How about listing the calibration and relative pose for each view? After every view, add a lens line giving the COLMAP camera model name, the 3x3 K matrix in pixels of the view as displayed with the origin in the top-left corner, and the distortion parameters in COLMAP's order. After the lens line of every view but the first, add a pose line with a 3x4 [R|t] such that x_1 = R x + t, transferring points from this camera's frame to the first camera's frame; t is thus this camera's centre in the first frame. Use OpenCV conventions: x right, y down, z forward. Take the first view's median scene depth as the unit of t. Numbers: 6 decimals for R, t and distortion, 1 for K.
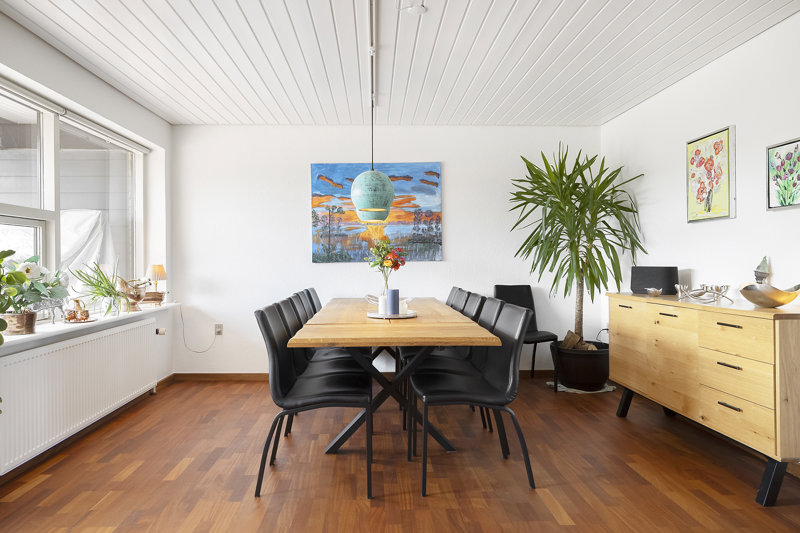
lens RADIAL K [[537.1, 0, 398.2], [0, 537.1, 254.3], [0, 0, 1]] dist [-0.003988, 0.001814]
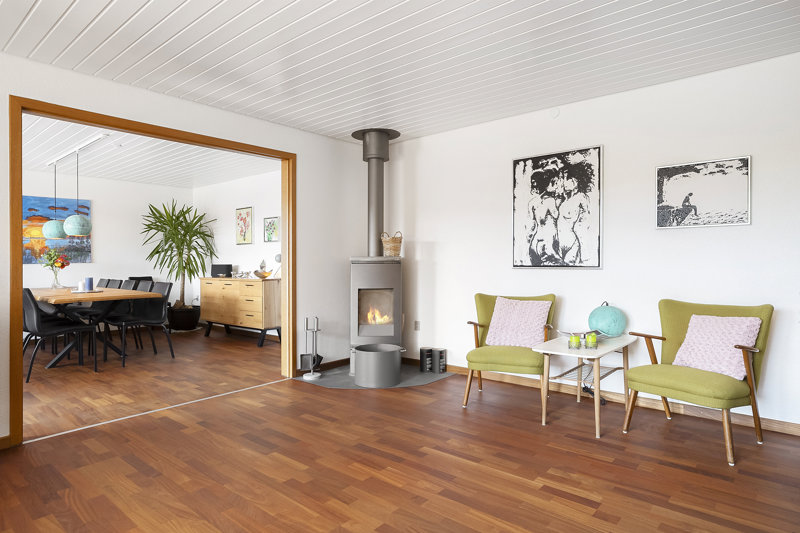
lens RADIAL K [[461.6, 0, 404.3], [0, 461.6, 258.5], [0, 0, 1]] dist [0.000132, 0.000161]
pose [[0.676746, -0.001036, 0.736216, -0.347674], [-0.000784, 0.999997, 0.002128, -0.004539], [-0.736216, -0.002017, 0.676744, -0.704377]]
